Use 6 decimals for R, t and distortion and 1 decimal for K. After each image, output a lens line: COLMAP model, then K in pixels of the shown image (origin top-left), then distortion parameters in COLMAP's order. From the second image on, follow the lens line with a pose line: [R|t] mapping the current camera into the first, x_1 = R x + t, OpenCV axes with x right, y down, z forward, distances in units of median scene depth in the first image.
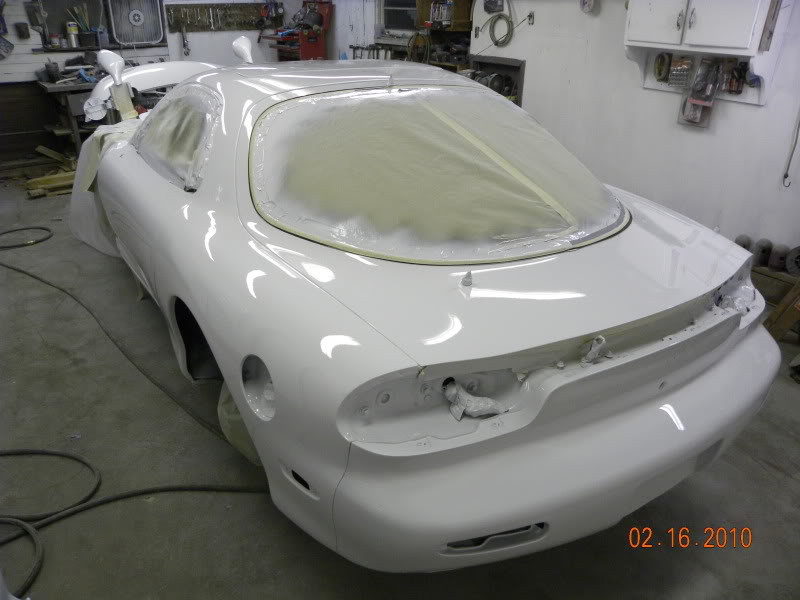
lens RADIAL K [[631.1, 0, 399.5], [0, 631.1, 303.7], [0, 0, 1]] dist [-0.150266, 0.112901]
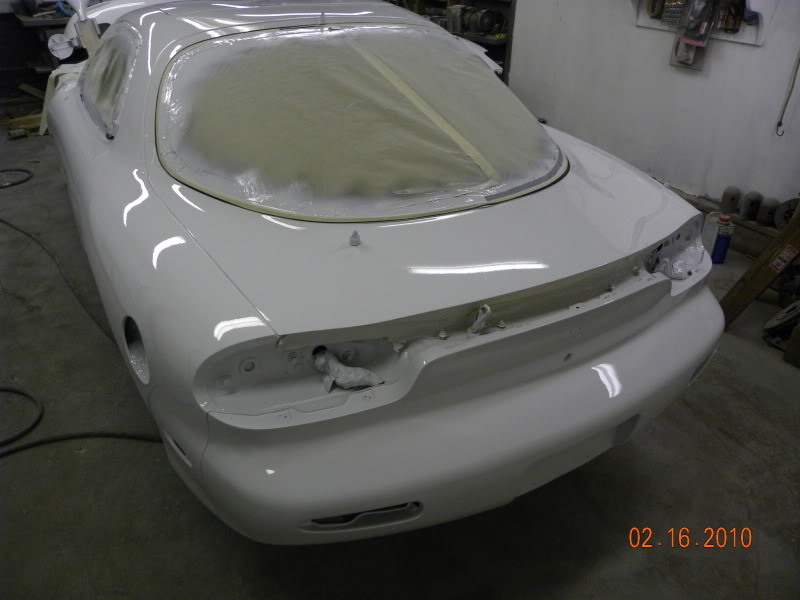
lens RADIAL K [[631.1, 0, 399.5], [0, 631.1, 303.7], [0, 0, 1]] dist [-0.150266, 0.112901]
pose [[0.999456, 0.017817, -0.027751, 0.156155], [-0.015153, 0.995513, 0.093398, -0.024058], [0.029291, -0.092927, 0.995242, 0.054694]]
